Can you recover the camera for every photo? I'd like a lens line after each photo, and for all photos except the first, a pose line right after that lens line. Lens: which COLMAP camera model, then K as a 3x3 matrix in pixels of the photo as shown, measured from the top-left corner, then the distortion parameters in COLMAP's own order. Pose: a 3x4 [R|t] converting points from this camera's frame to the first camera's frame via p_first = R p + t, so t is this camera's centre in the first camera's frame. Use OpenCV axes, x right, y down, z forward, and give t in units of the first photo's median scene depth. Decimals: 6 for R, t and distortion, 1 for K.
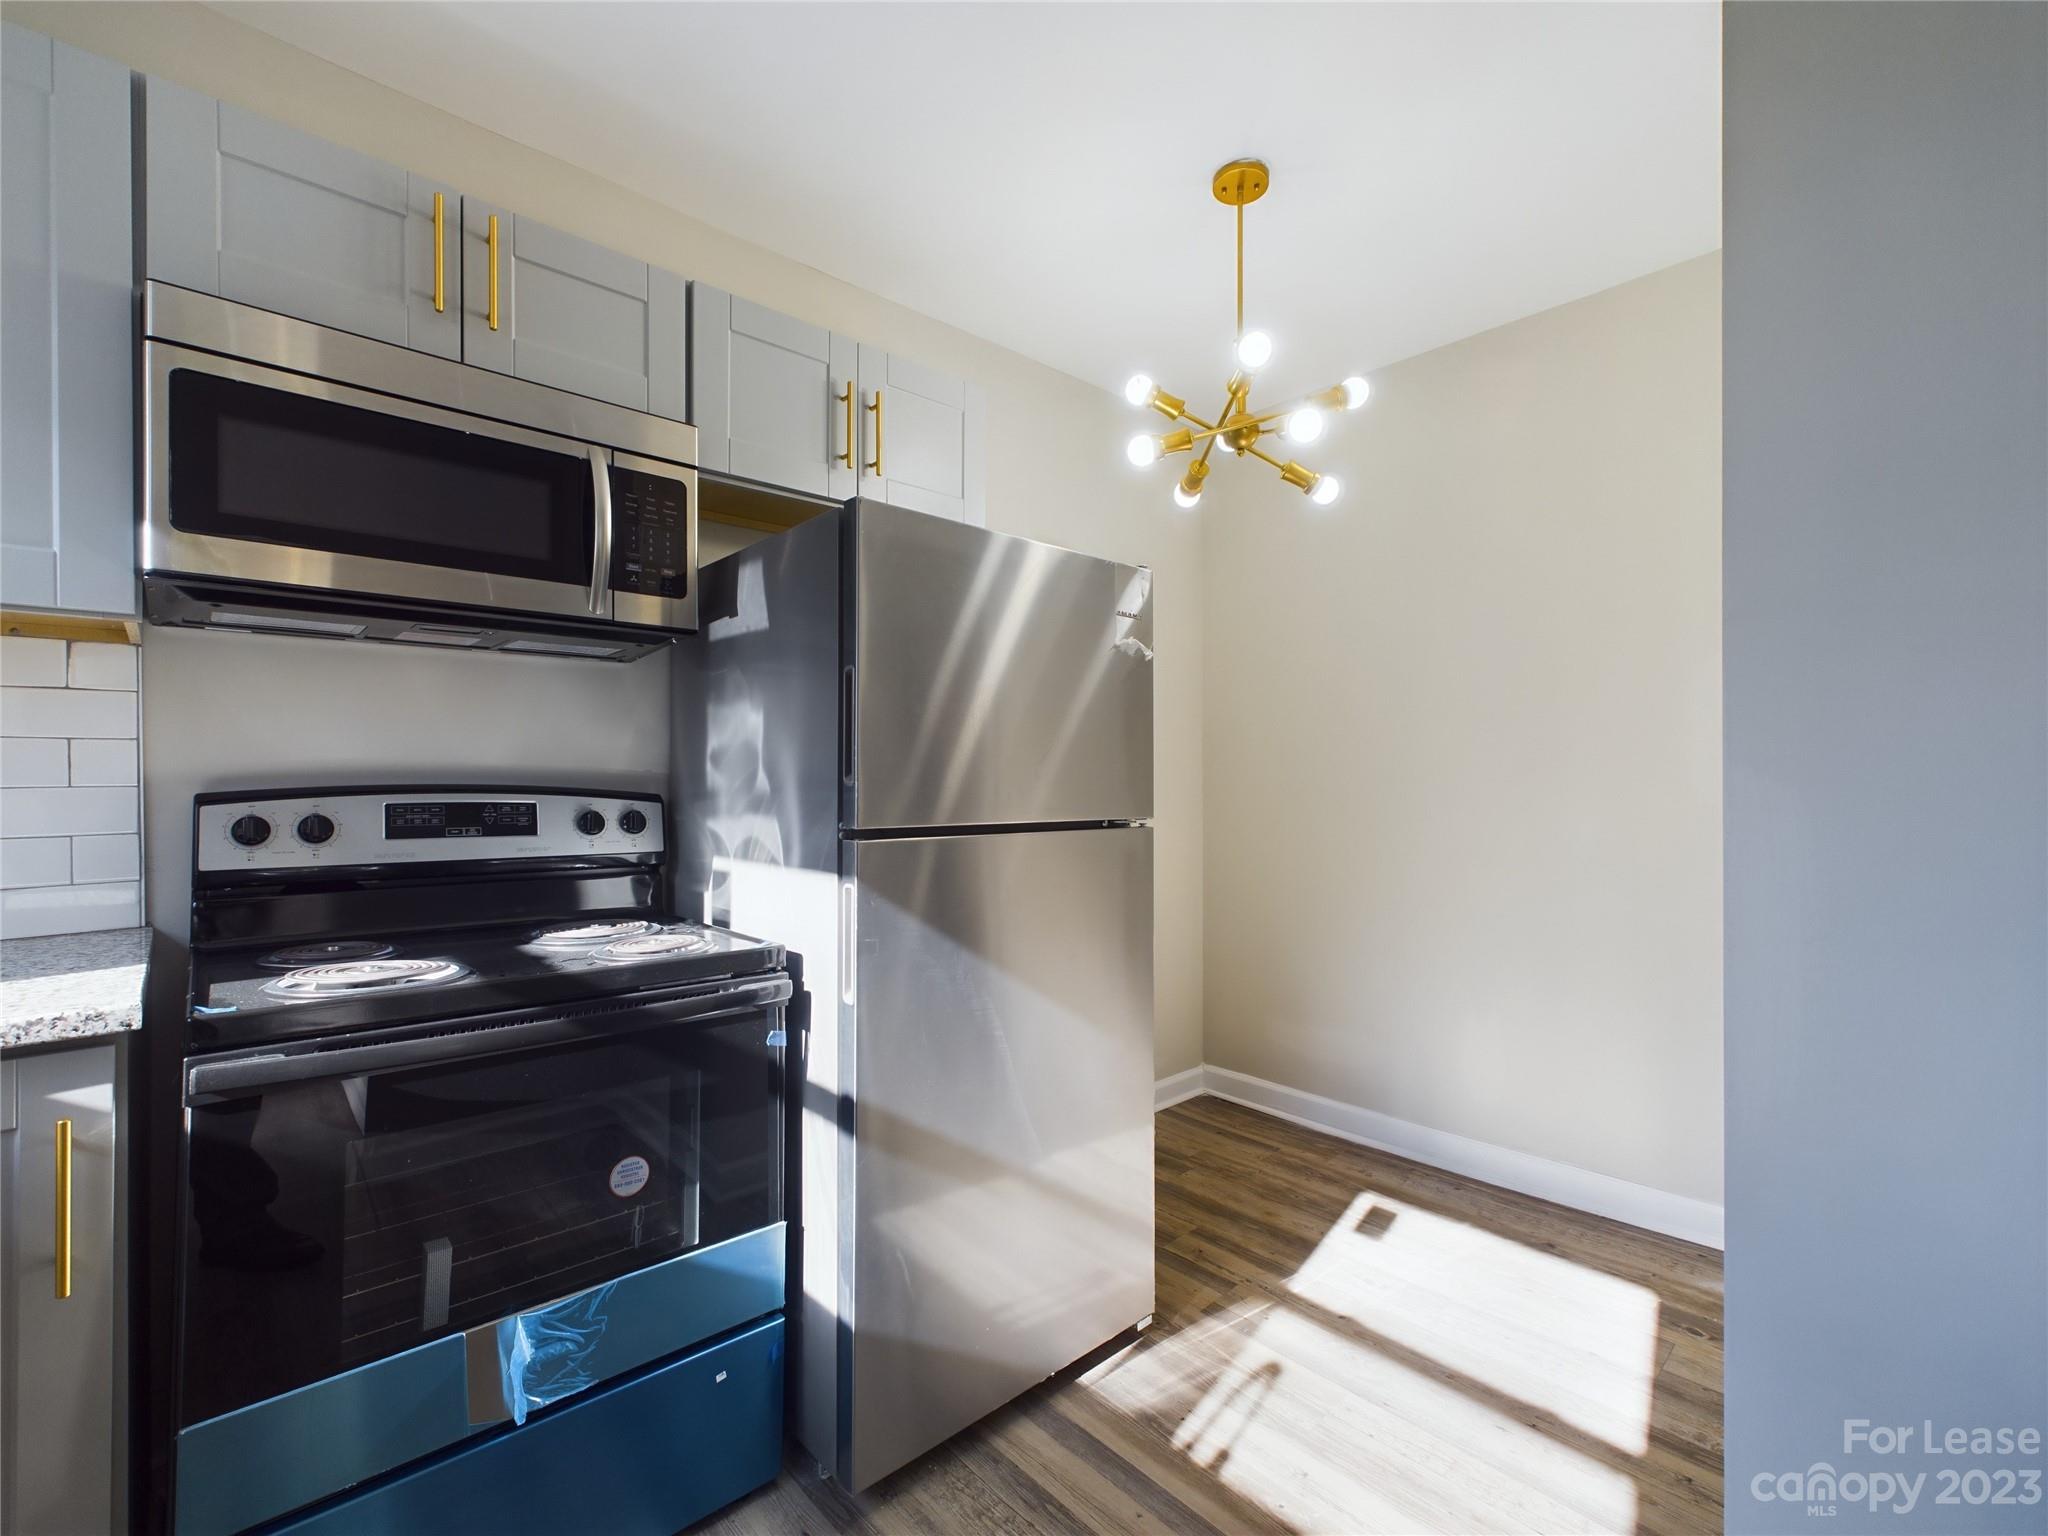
lens RADIAL K [[913.2, 0, 1029.8], [0, 913.2, 772.5], [0, 0, 1]] dist [-0.000408, 0.000100]
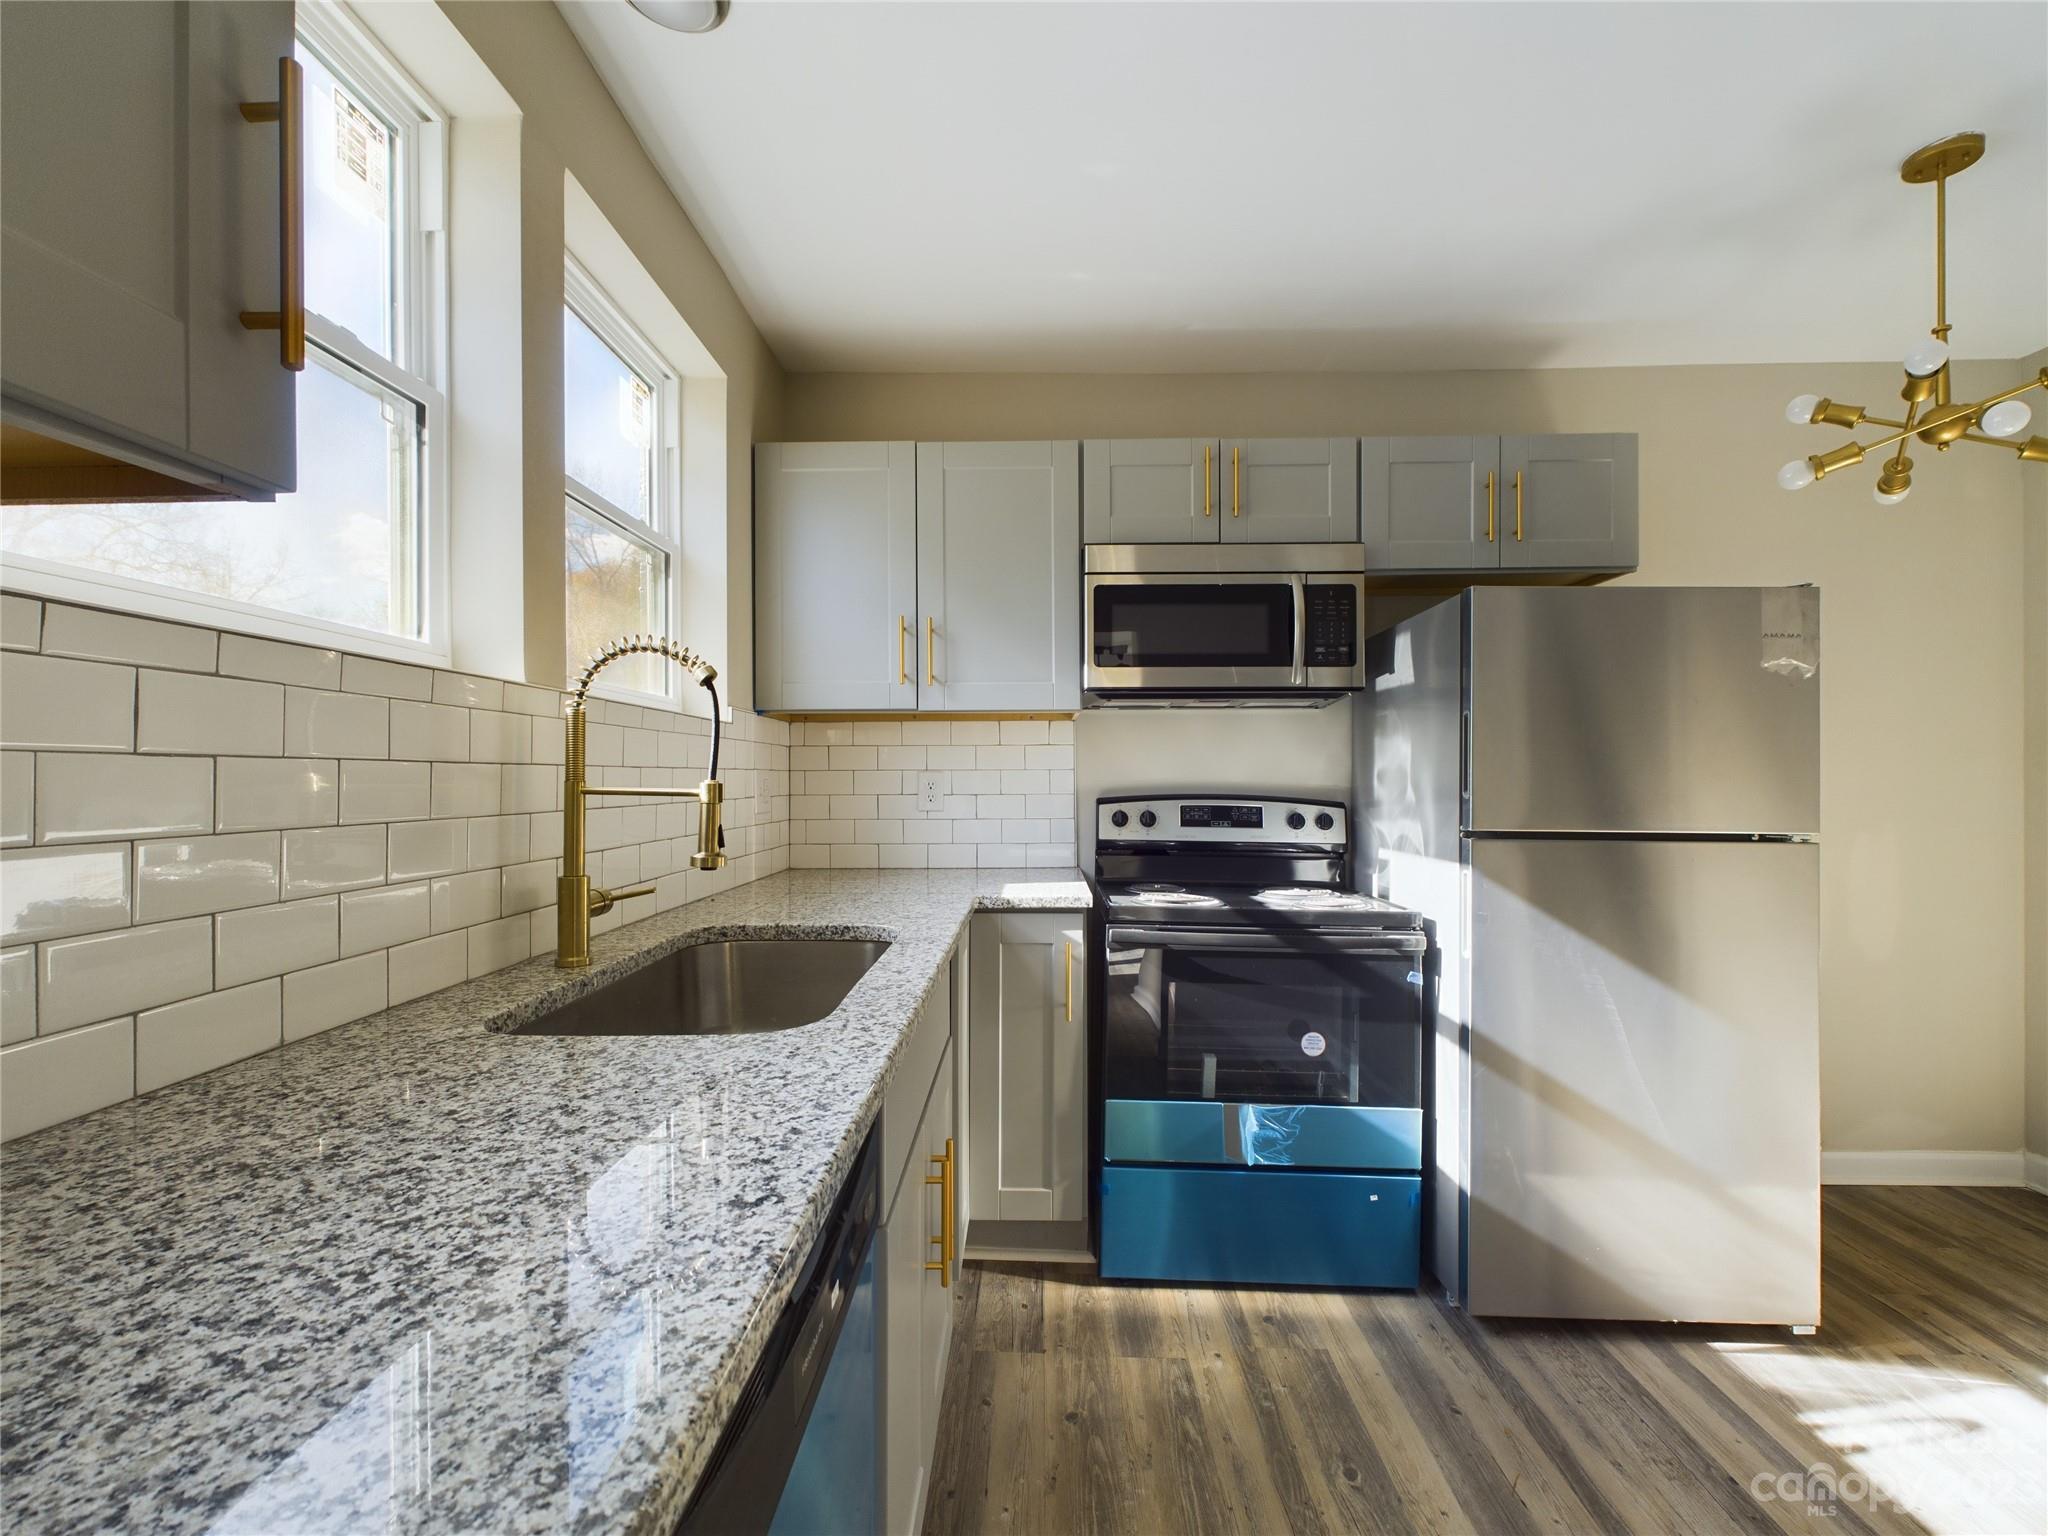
lens RADIAL K [[913.2, 0, 1029.8], [0, 913.2, 772.5], [0, 0, 1]] dist [-0.000408, 0.000100]
pose [[0.725783, -0.006204, -0.687895, 0.255482], [0.000605, 0.999965, -0.008380, -0.012640], [0.687923, 0.005666, 0.725762, -0.421007]]
